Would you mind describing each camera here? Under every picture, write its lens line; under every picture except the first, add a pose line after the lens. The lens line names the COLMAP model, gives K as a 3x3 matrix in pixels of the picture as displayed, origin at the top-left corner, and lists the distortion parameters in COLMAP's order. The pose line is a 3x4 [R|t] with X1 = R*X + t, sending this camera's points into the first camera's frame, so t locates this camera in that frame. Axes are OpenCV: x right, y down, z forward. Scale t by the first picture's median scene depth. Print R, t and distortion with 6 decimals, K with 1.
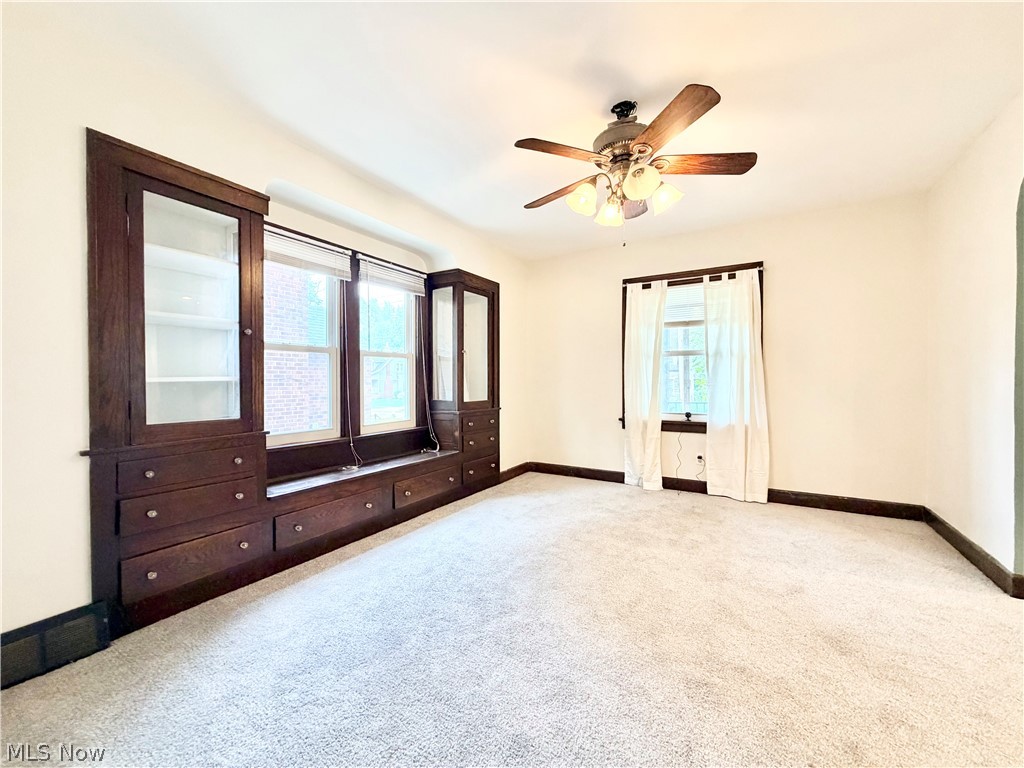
lens RADIAL K [[406.3, 0, 507.1], [0, 406.3, 383.0], [0, 0, 1]] dist [0.000153, 0.000375]
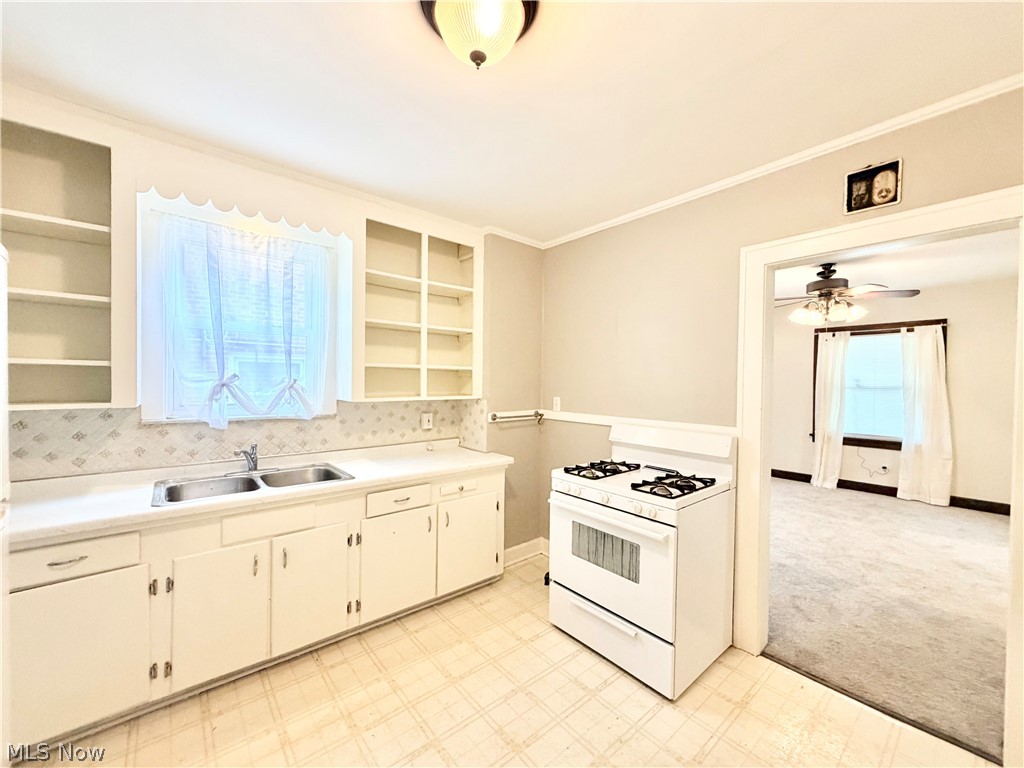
lens RADIAL K [[406.3, 0, 507.2], [0, 406.3, 385.1], [0, 0, 1]] dist [0.000153, 0.000375]
pose [[0.945128, 0.012908, -0.326444, -0.266958], [-0.011034, 0.999910, 0.007590, -0.083900], [0.326513, -0.003571, 0.945186, -0.678734]]
